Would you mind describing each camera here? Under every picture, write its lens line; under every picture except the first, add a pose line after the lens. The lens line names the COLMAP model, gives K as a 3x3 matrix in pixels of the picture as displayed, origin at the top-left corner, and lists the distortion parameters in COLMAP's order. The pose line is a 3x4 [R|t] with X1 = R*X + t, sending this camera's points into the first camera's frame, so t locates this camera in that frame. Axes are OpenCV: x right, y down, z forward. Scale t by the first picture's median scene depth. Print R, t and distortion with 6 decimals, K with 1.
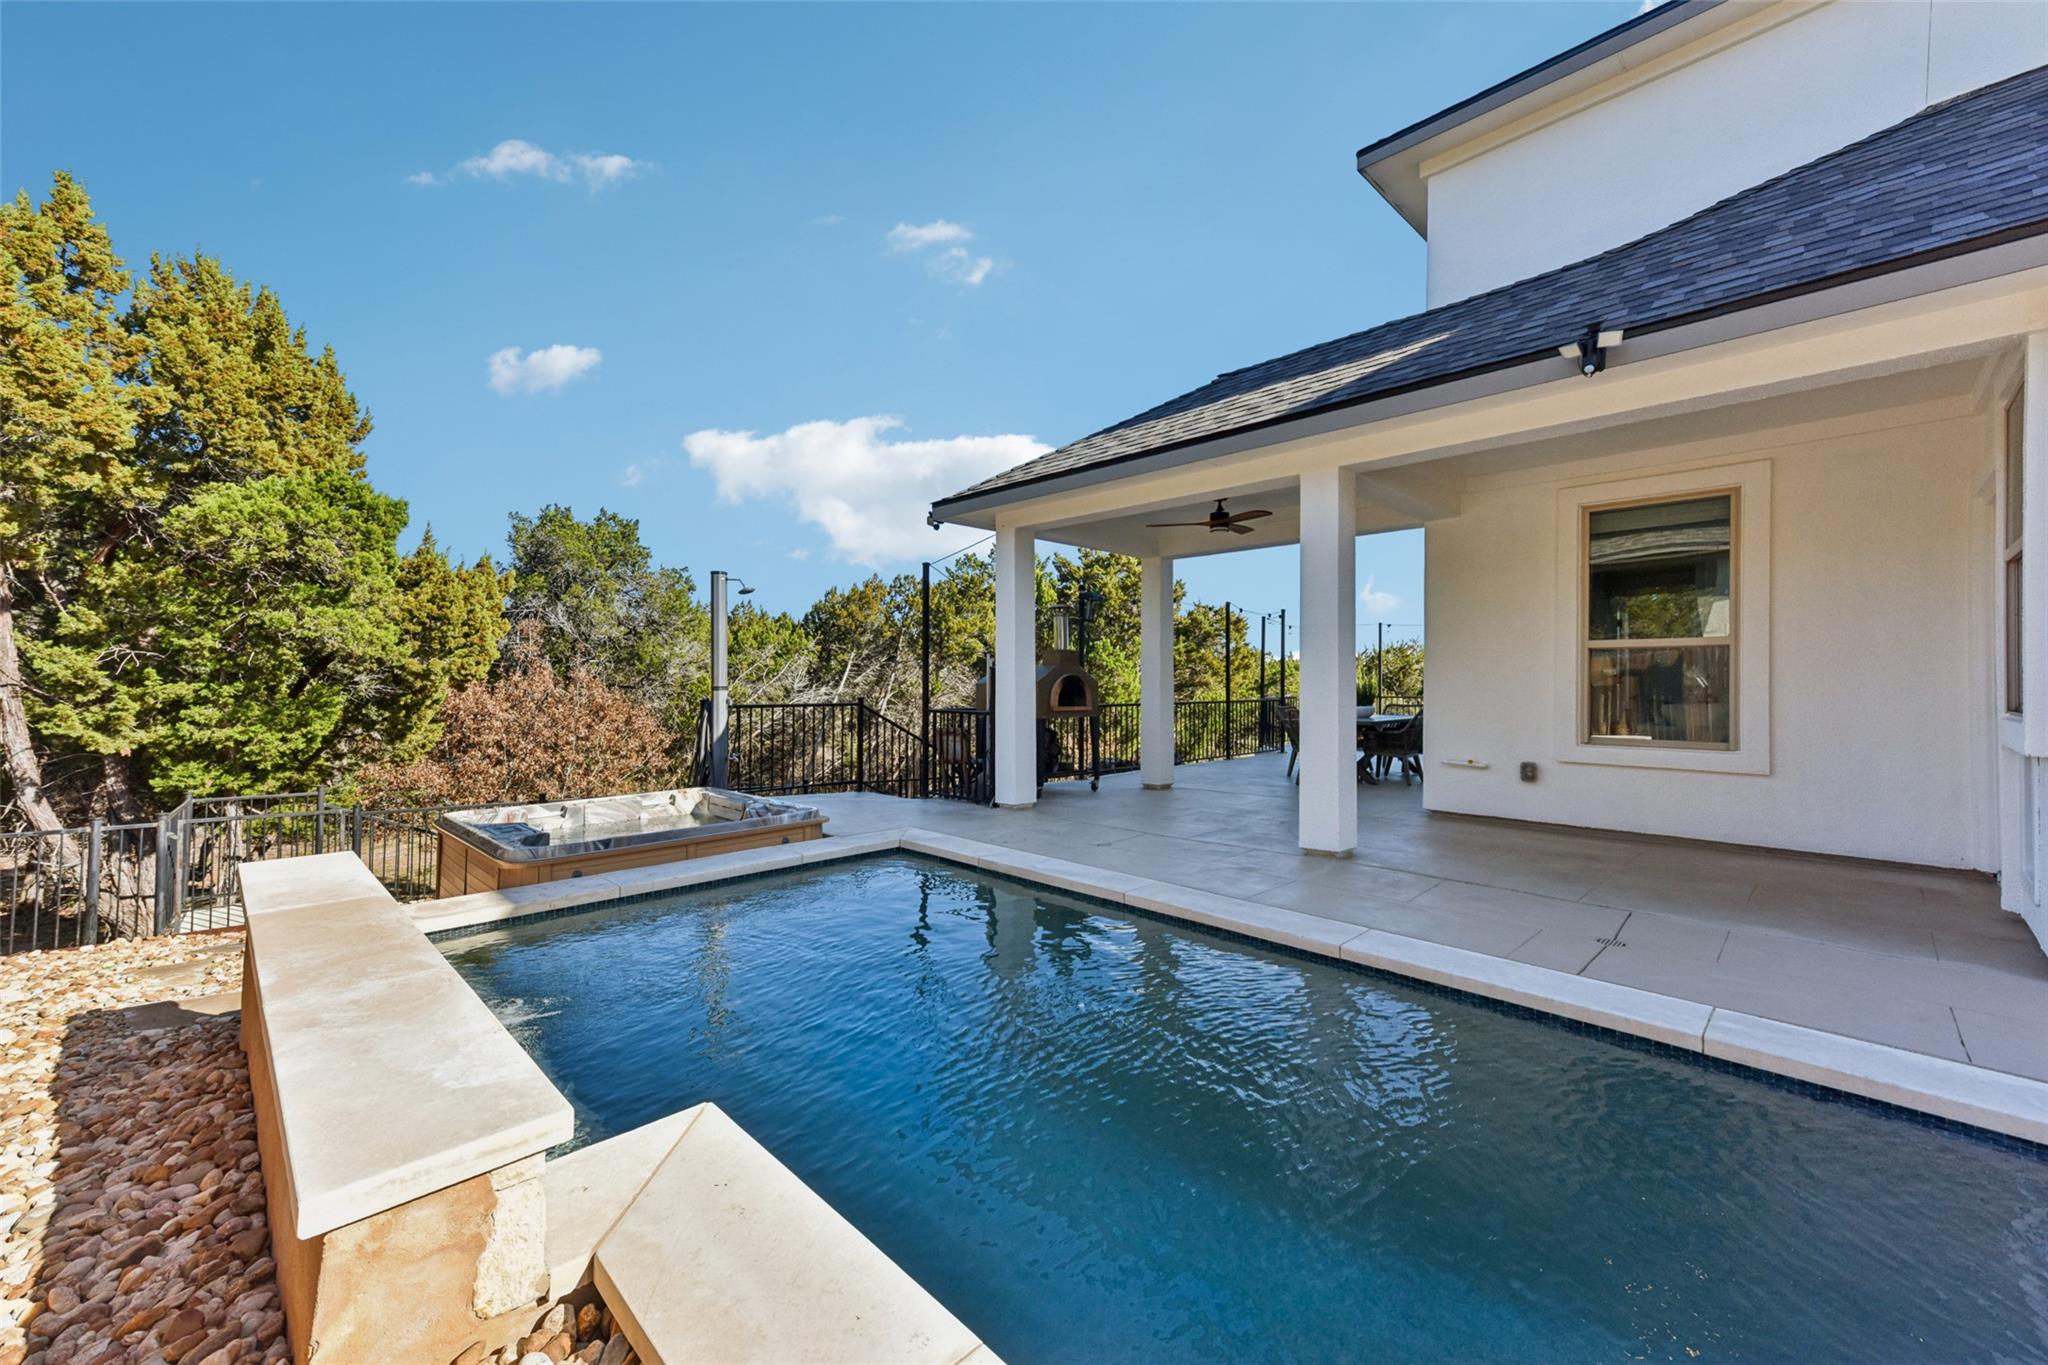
lens RADIAL K [[795.0, 0, 1031.5], [0, 795.0, 674.3], [0, 0, 1]] dist [0.028864, -0.000604]
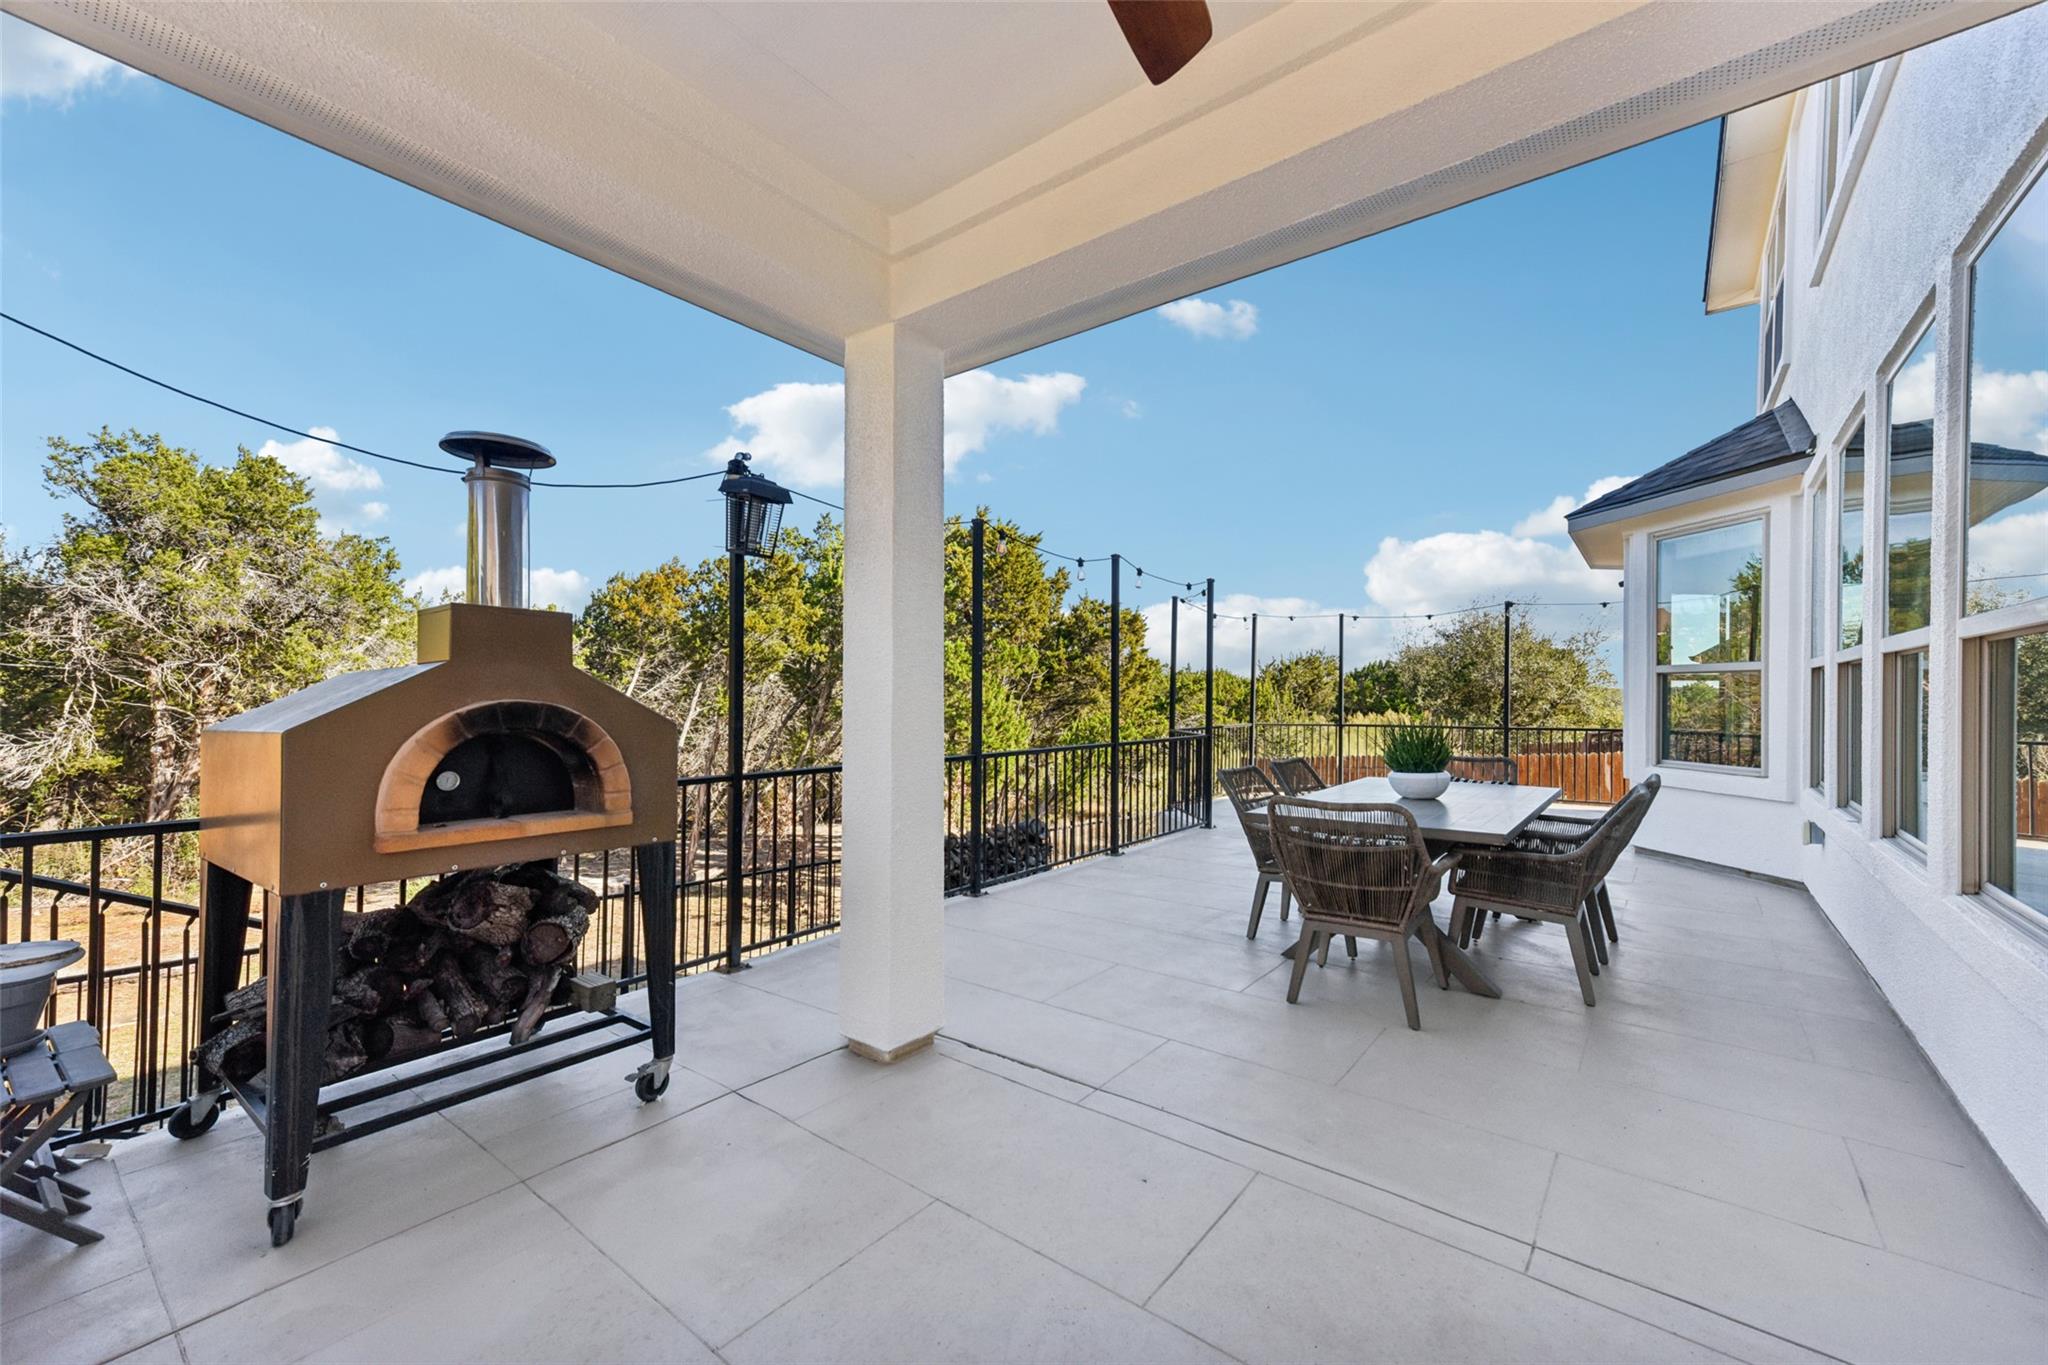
lens RADIAL K [[795.0, 0, 1021.2], [0, 795.0, 692.8], [0, 0, 1]] dist [0.028864, -0.000604]
pose [[0.993489, 0.003094, 0.113882, 0.110240], [-0.003933, 0.999967, 0.007147, -0.001813], [-0.113856, -0.007549, 0.993469, 0.430134]]
